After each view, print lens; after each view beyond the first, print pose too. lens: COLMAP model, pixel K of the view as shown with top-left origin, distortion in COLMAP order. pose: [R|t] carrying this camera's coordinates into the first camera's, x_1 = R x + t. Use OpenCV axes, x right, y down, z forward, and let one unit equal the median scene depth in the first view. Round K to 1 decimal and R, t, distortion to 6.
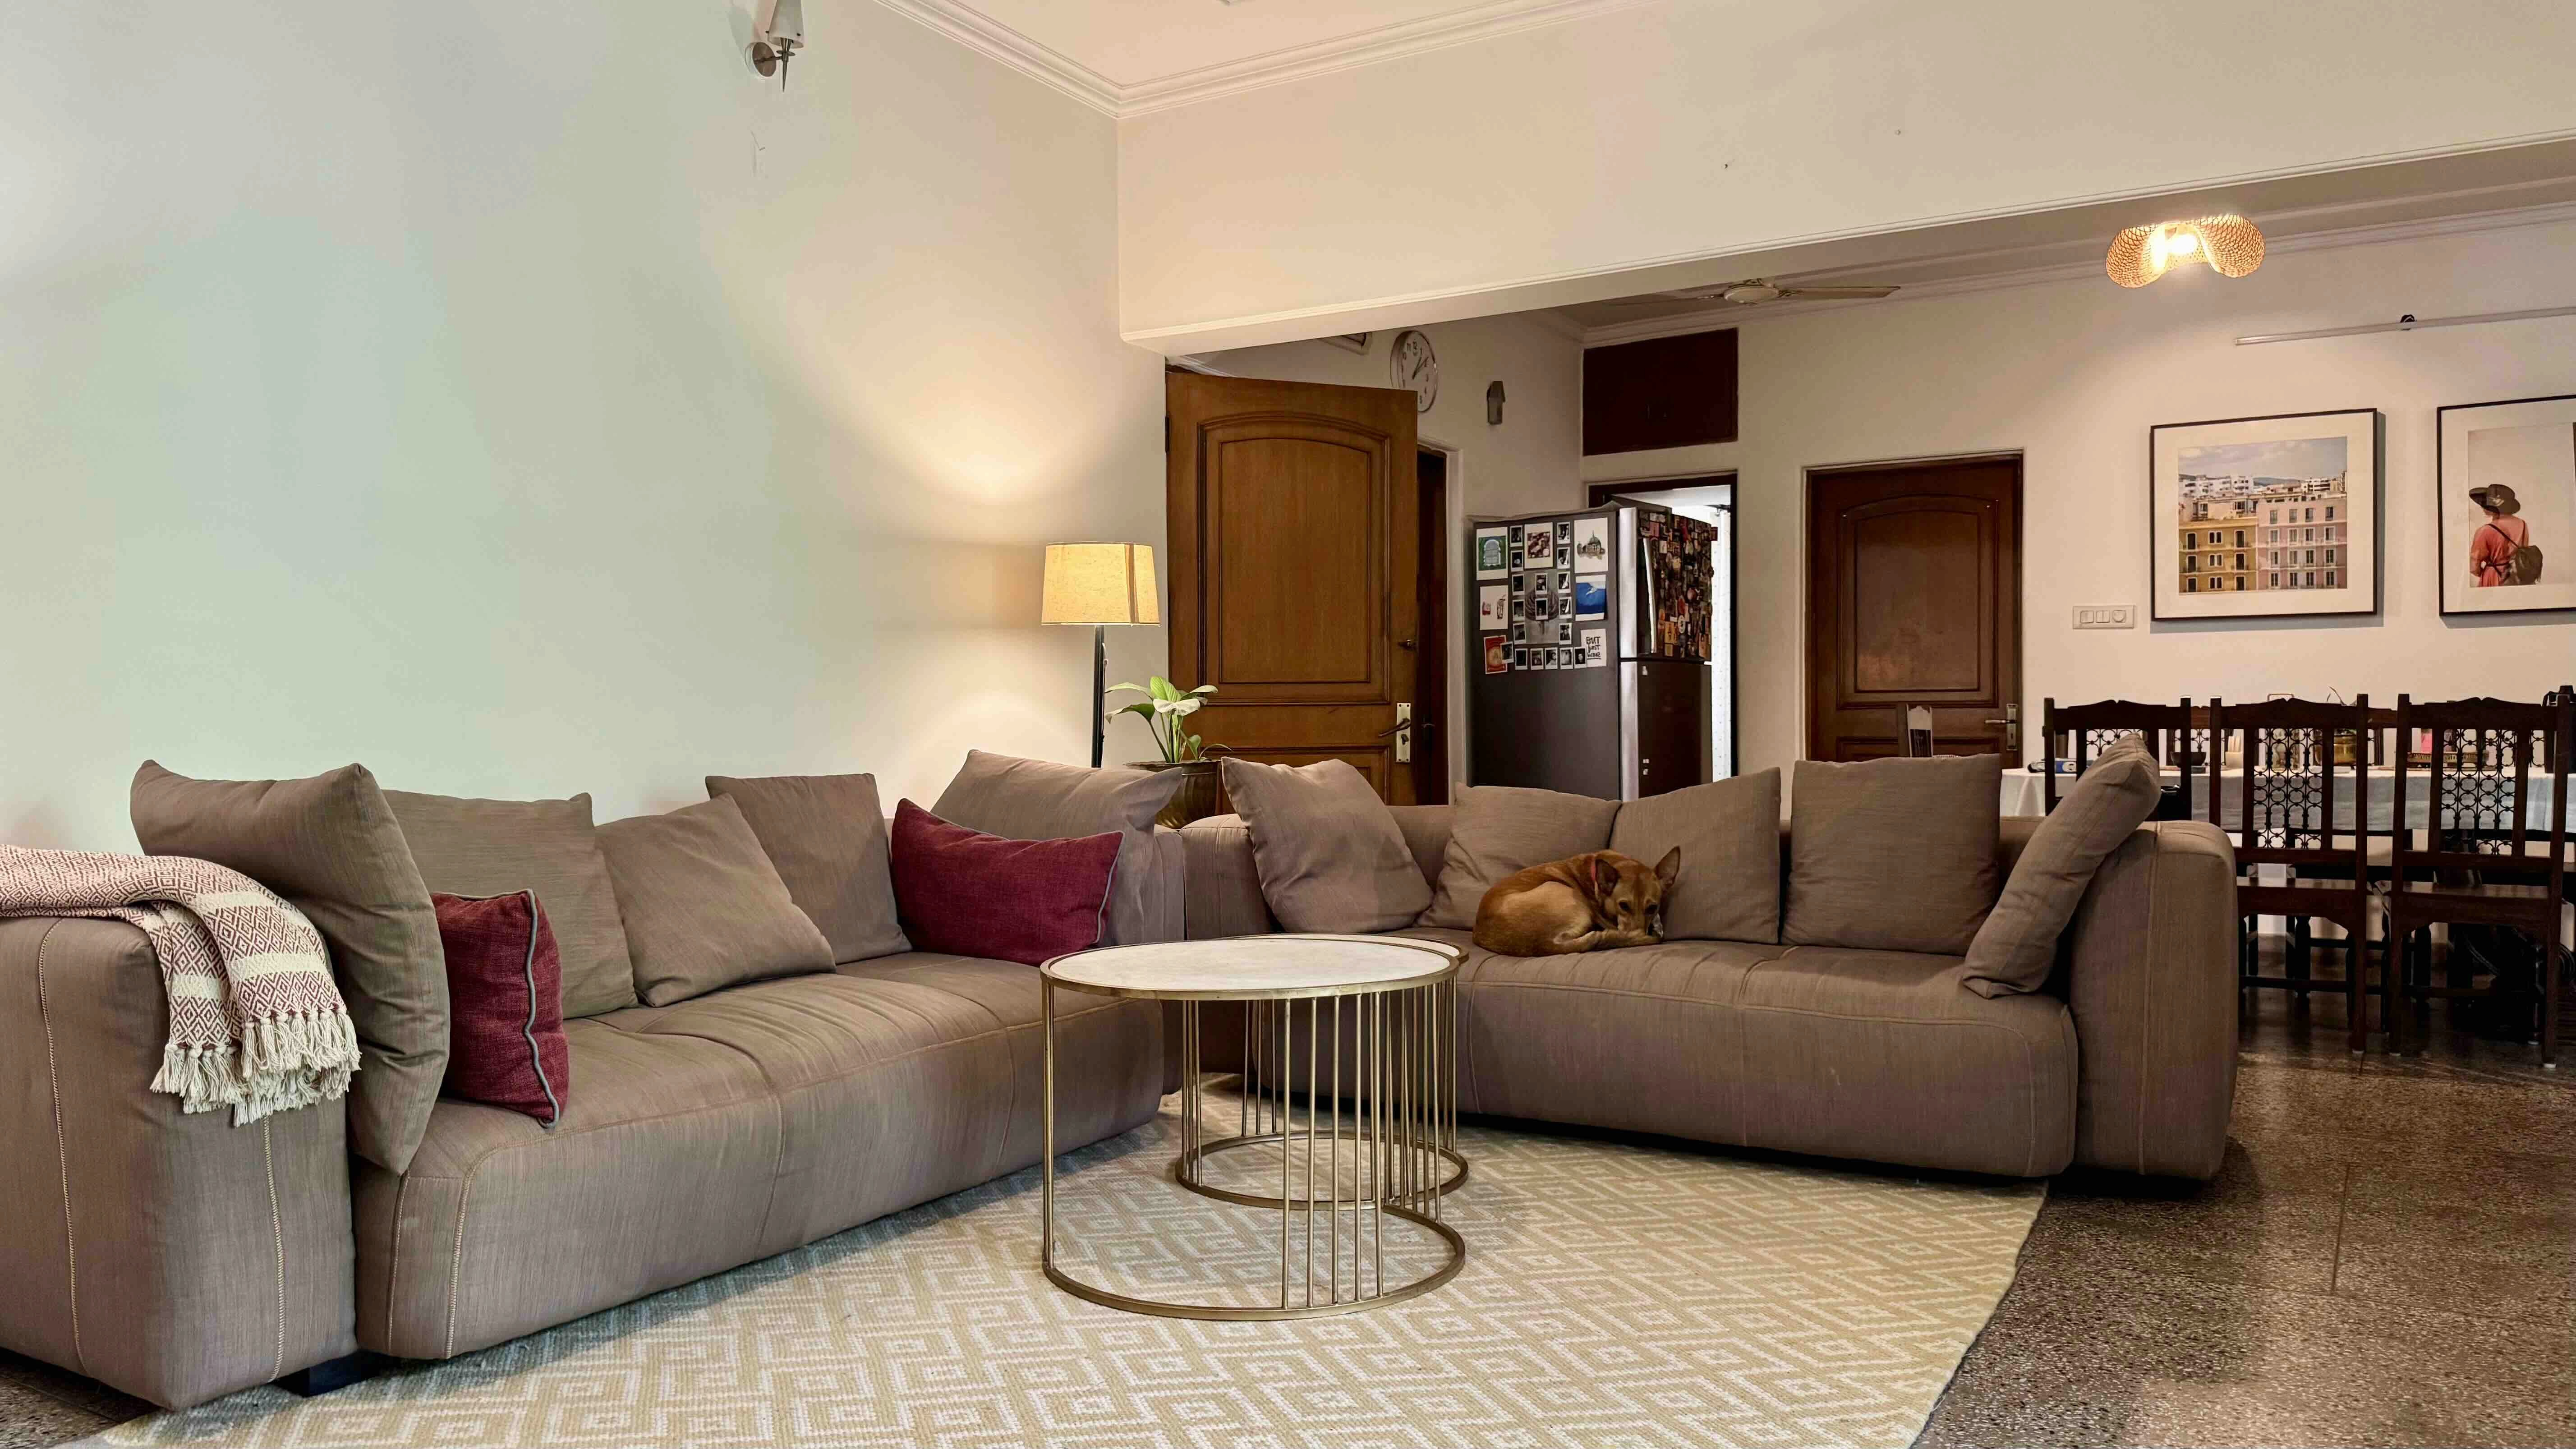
lens RADIAL K [[1820.8, 0, 1288.0], [0, 1820.8, 724.5], [0, 0, 1]] dist [0.013243, -0.000317]
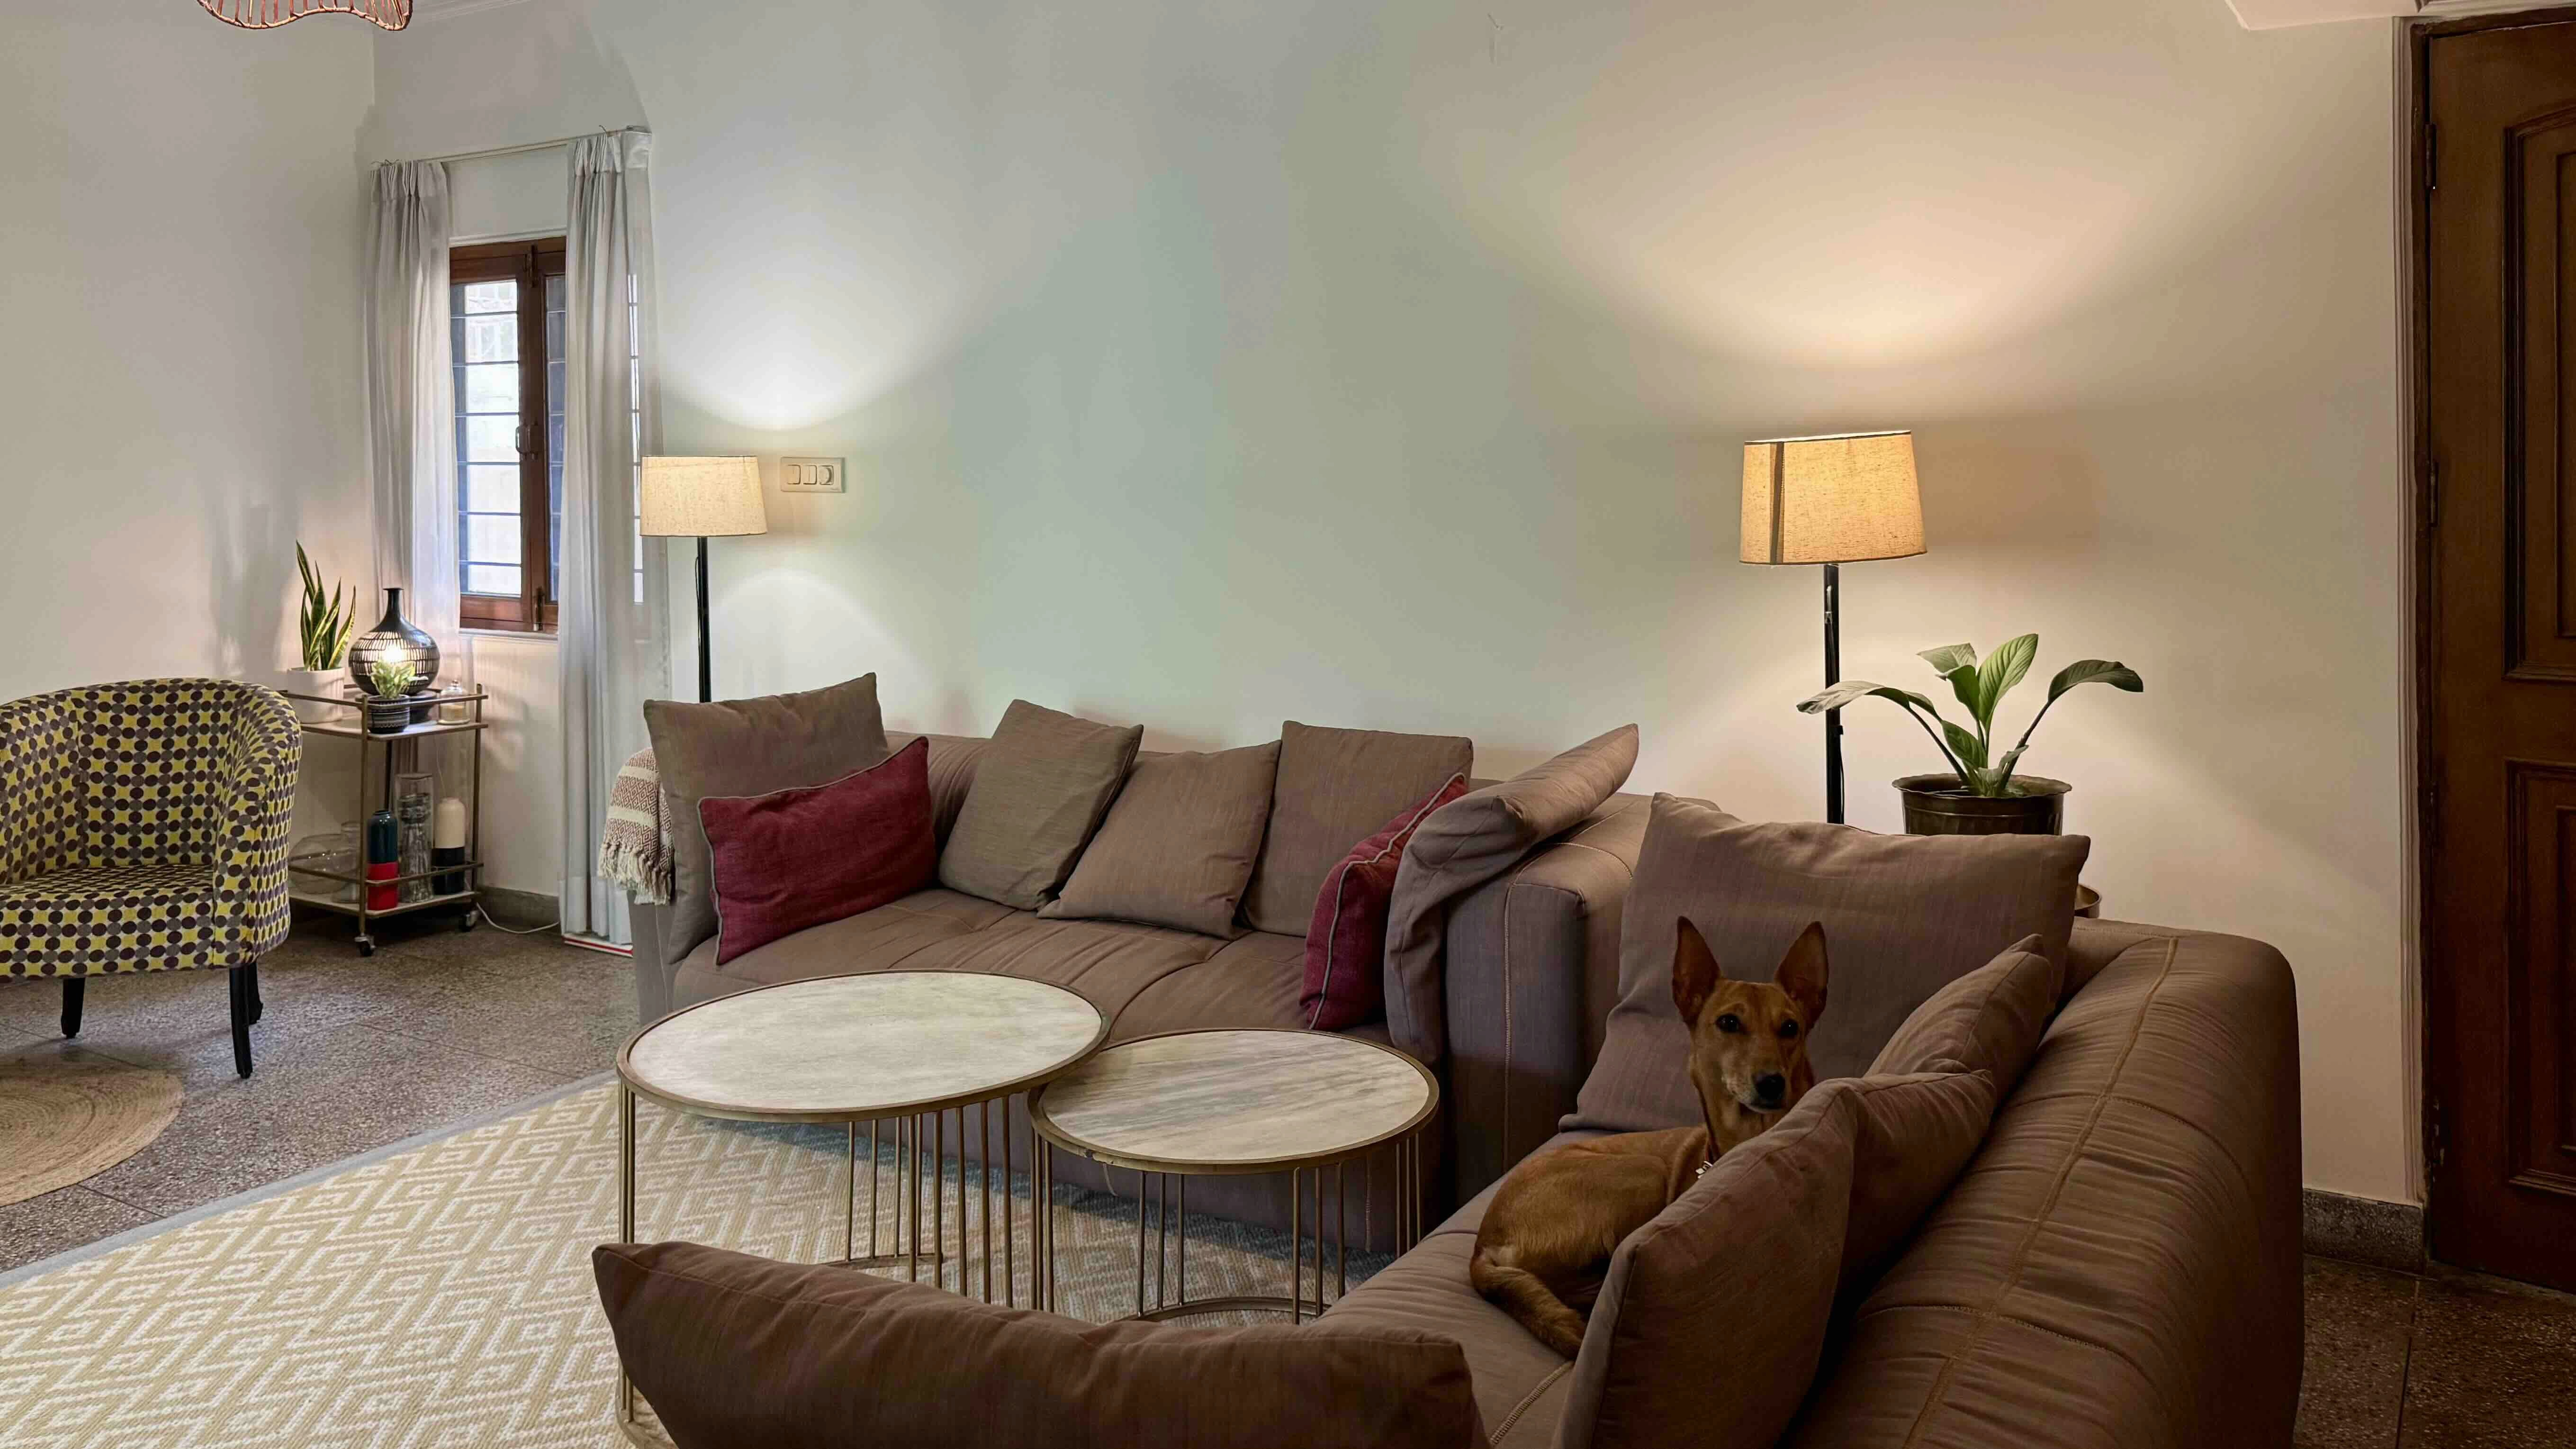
lens RADIAL K [[1821.1, 0, 1288.0], [0, 1821.1, 724.5], [0, 0, 1]] dist [0.013243, -0.000317]
pose [[0.059307, 0.060364, -0.996413, 0.603157], [-0.040878, 0.997480, 0.057996, -0.026233], [0.997402, 0.037292, 0.061625, 0.881580]]
